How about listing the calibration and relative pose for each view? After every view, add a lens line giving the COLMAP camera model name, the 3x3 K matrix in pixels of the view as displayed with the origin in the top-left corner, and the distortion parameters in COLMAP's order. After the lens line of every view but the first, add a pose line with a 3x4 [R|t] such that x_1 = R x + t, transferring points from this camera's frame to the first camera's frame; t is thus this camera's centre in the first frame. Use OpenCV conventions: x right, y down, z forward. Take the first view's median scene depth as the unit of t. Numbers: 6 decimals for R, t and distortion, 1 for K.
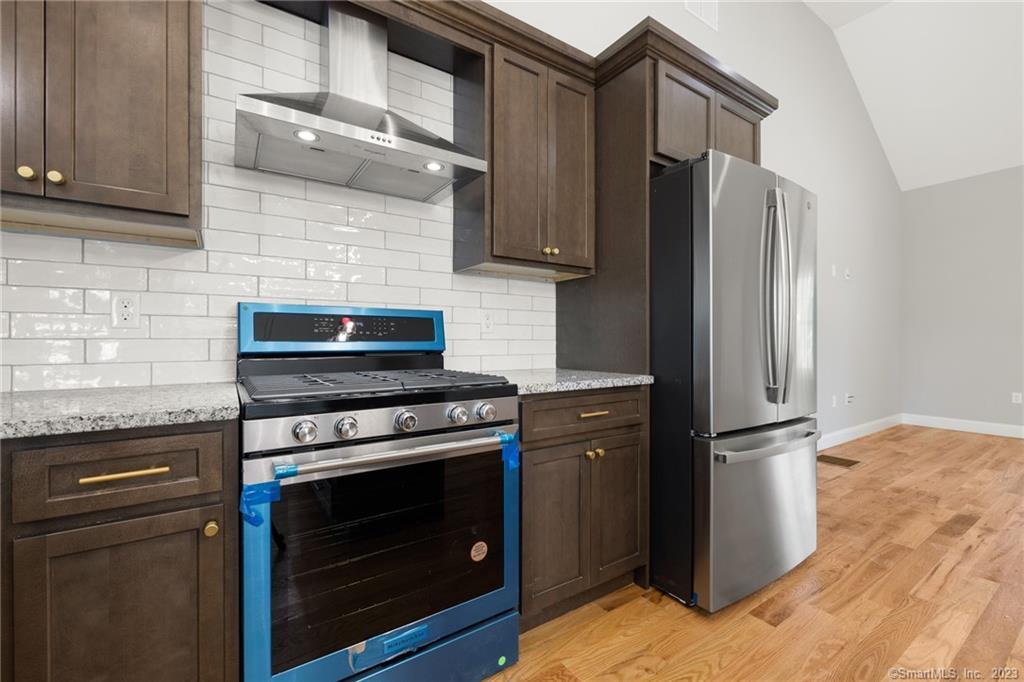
lens RADIAL K [[426.7, 0, 511.0], [0, 426.7, 339.8], [0, 0, 1]] dist [-0.001362, -0.000010]
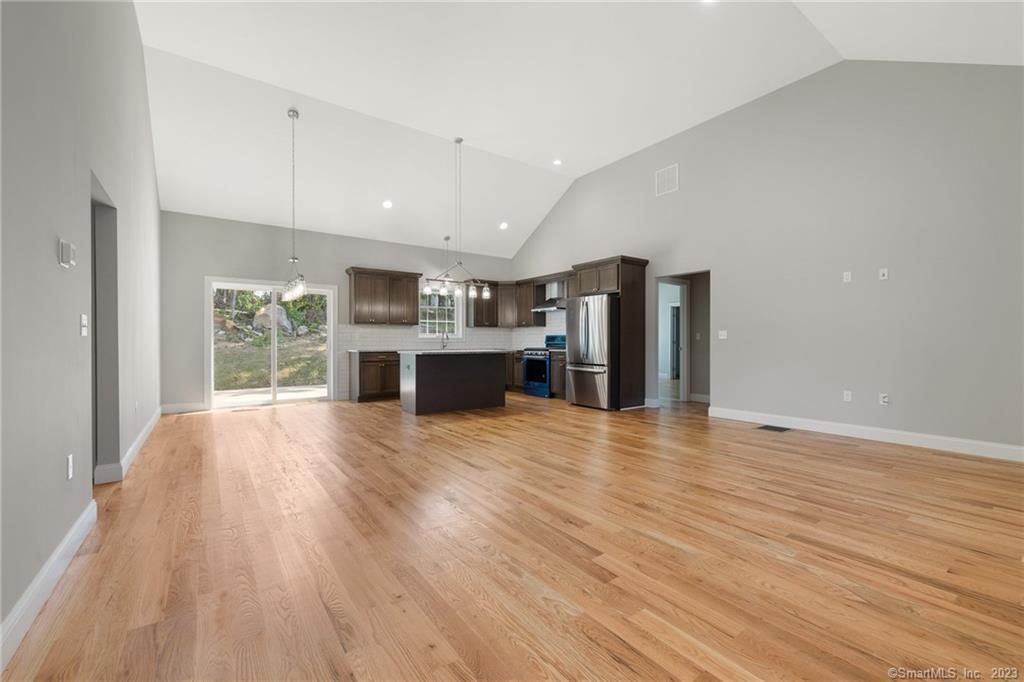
lens RADIAL K [[428.9, 0, 513.0], [0, 428.9, 343.3], [0, 0, 1]] dist [-0.001916, -0.000252]
pose [[0.038564, 0.000641, -0.999256, 5.740899], [0.000965, 0.999999, 0.000679, 0.021724], [0.999256, -0.000991, 0.038563, 0.305502]]
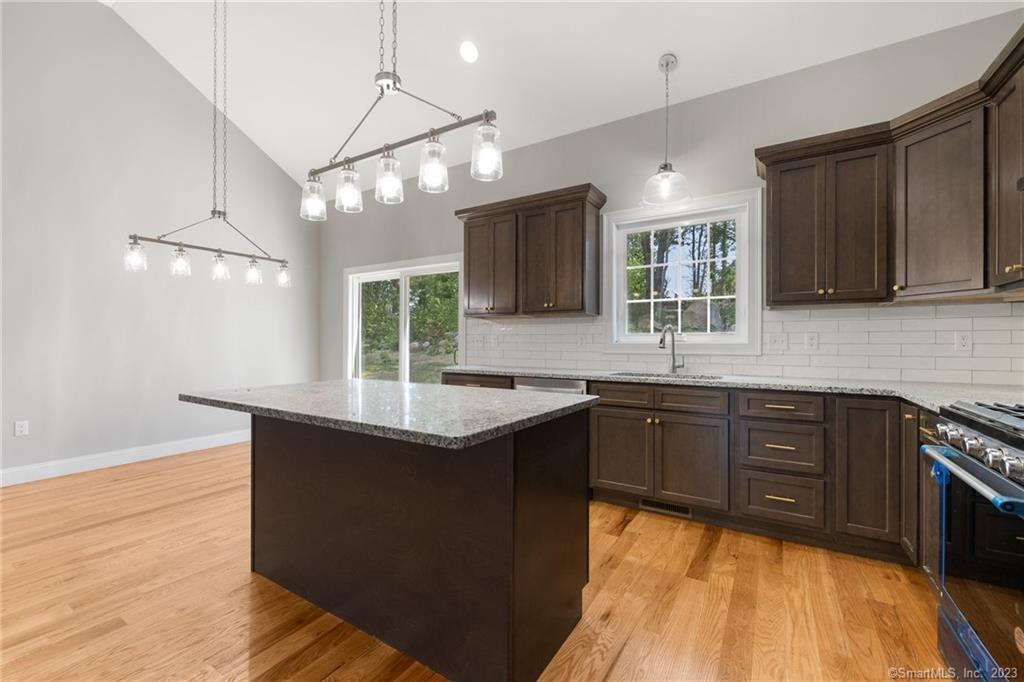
lens RADIAL K [[430.1, 0, 505.7], [0, 430.1, 338.1], [0, 0, 1]] dist [0.000329, 0.000266]
pose [[-0.912144, -0.007231, -0.409806, 1.089993], [-0.004749, 0.999964, -0.007073, -0.064611], [0.409842, -0.004505, -0.912145, 1.271287]]
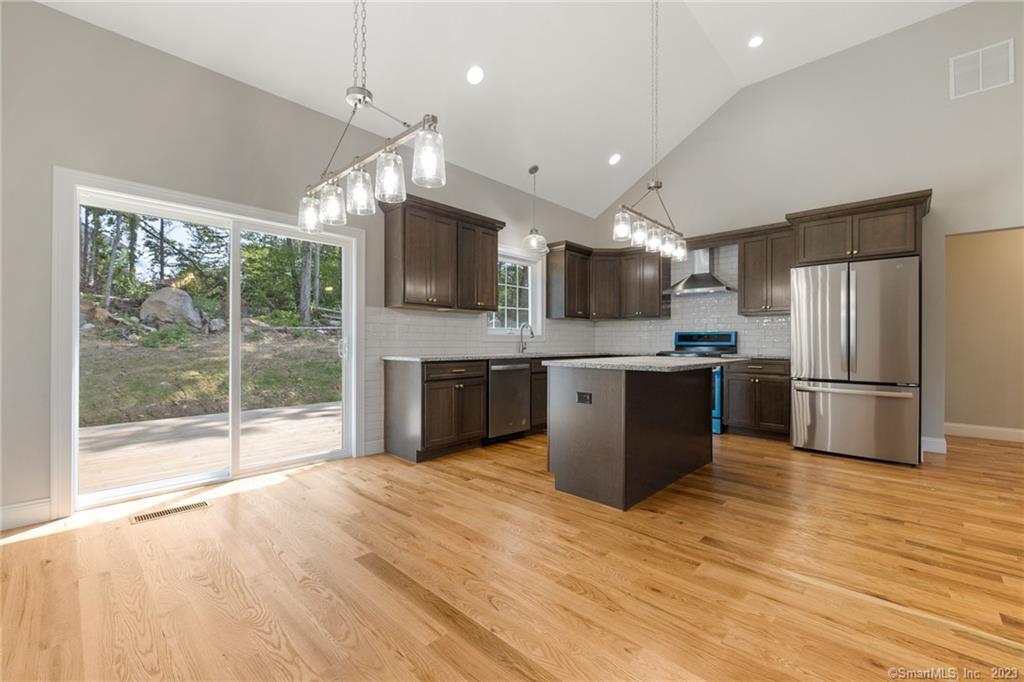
lens RADIAL K [[426.7, 0, 511.0], [0, 426.7, 339.8], [0, 0, 1]] dist [-0.001362, -0.000010]
pose [[0.226277, -0.006440, -0.974042, 3.034763], [-0.002384, 0.999971, -0.007166, 0.017363], [0.974060, 0.003944, 0.226255, -1.461969]]
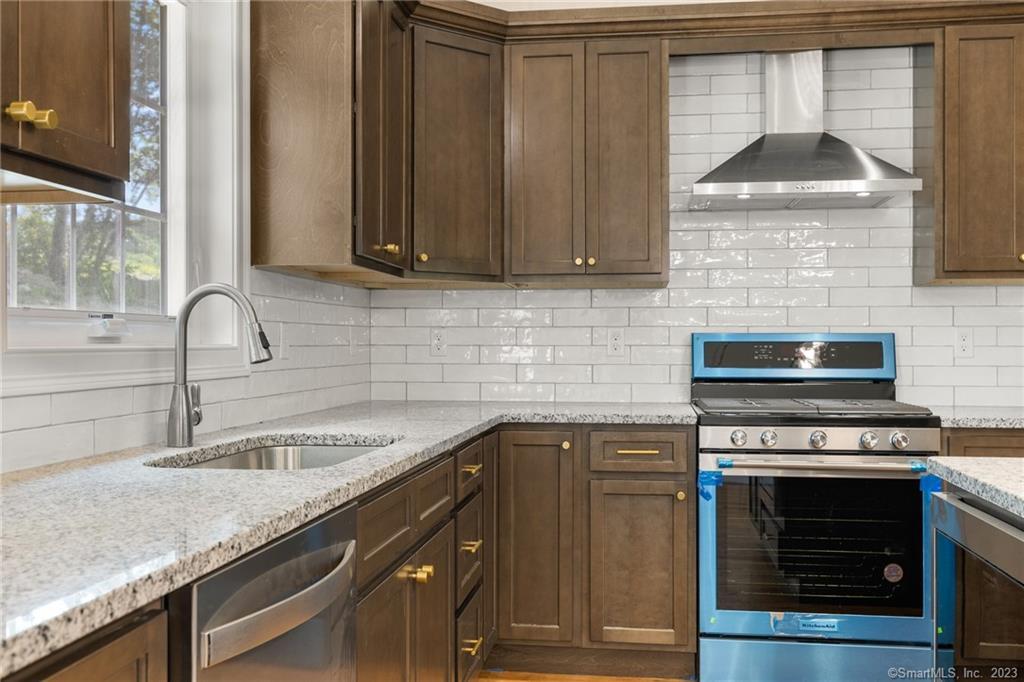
lens RADIAL K [[973.3, 0, 512.0], [0, 973.3, 341.0], [0, 0, 1]] dist [-0.001602, 0.001627]
pose [[0.745075, -0.002071, -0.666977, 0.778253], [0.000808, 0.999997, -0.002203, -0.065132], [0.666980, 0.001103, 0.745075, -1.330424]]
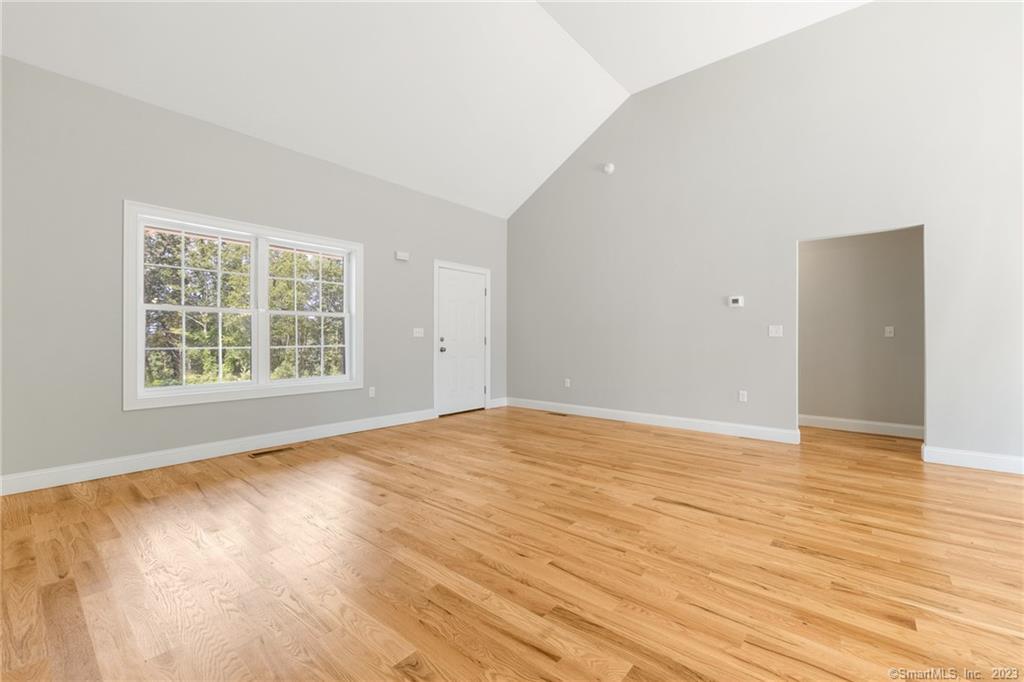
lens RADIAL K [[426.7, 0, 511.0], [0, 426.7, 339.8], [0, 0, 1]] dist [-0.001362, -0.000010]
pose [[-0.278315, -0.005143, 0.960476, 1.396361], [-0.000652, 0.999986, 0.005166, 0.004035], [-0.960490, 0.000811, -0.278315, 1.493292]]
